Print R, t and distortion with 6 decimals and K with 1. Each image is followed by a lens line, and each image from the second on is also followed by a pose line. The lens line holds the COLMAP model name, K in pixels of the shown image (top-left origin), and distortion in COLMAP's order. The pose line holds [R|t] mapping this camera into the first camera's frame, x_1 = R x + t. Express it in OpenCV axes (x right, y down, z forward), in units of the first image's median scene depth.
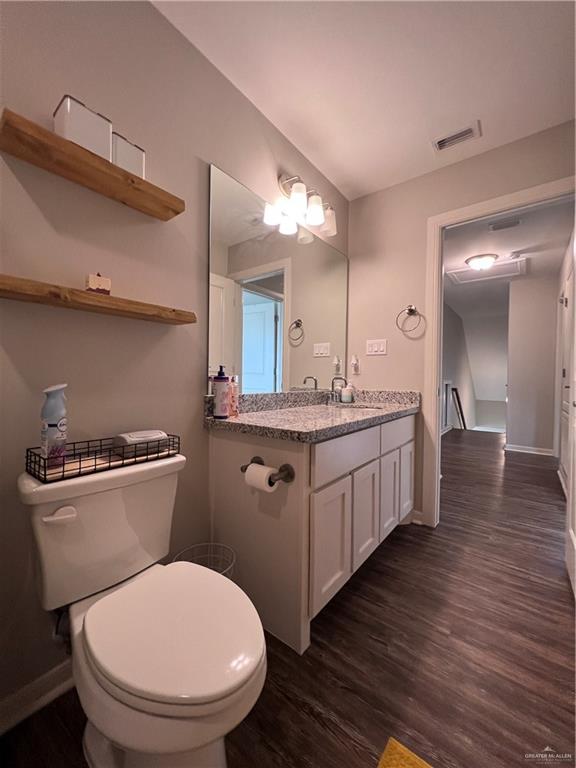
lens RADIAL K [[308.0, 0, 287.6], [0, 308.0, 382.5], [0, 0, 1]] dist [-0.000142, -0.000274]
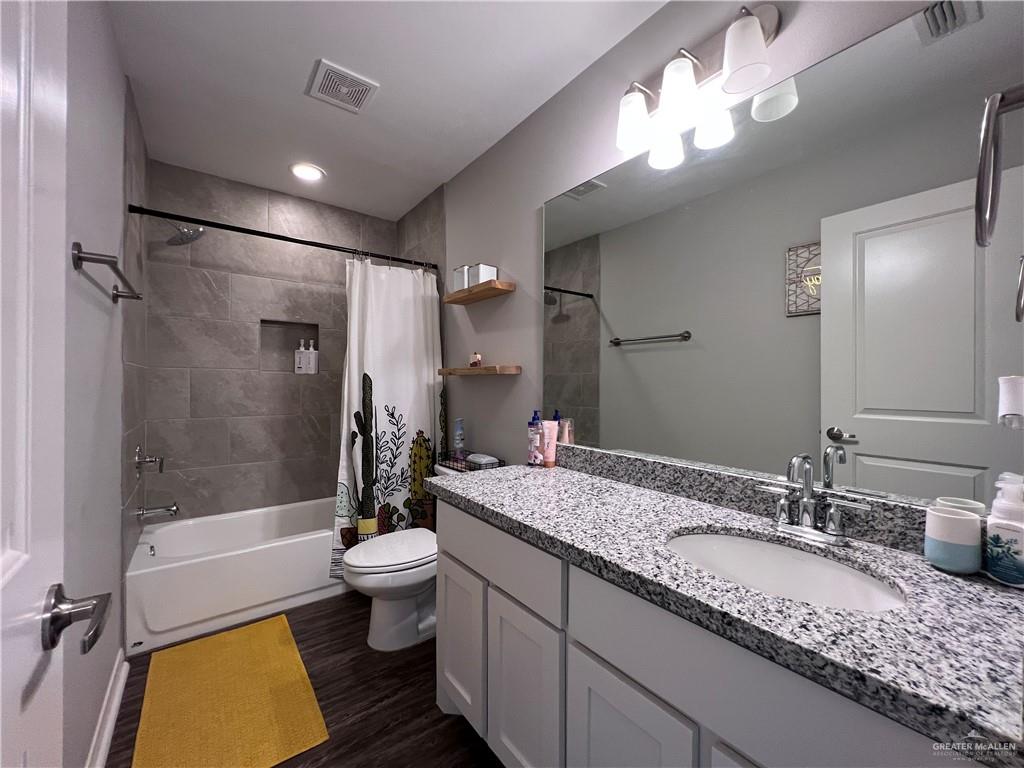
lens RADIAL K [[410.7, 0, 511.3], [0, 410.7, 383.8], [0, 0, 1]] dist [-0.000142, -0.000274]
pose [[-0.263105, -0.013533, -0.964672, 0.774880], [-0.021559, 0.999734, -0.008145, -0.093919], [0.964526, 0.018655, -0.263327, 0.941695]]
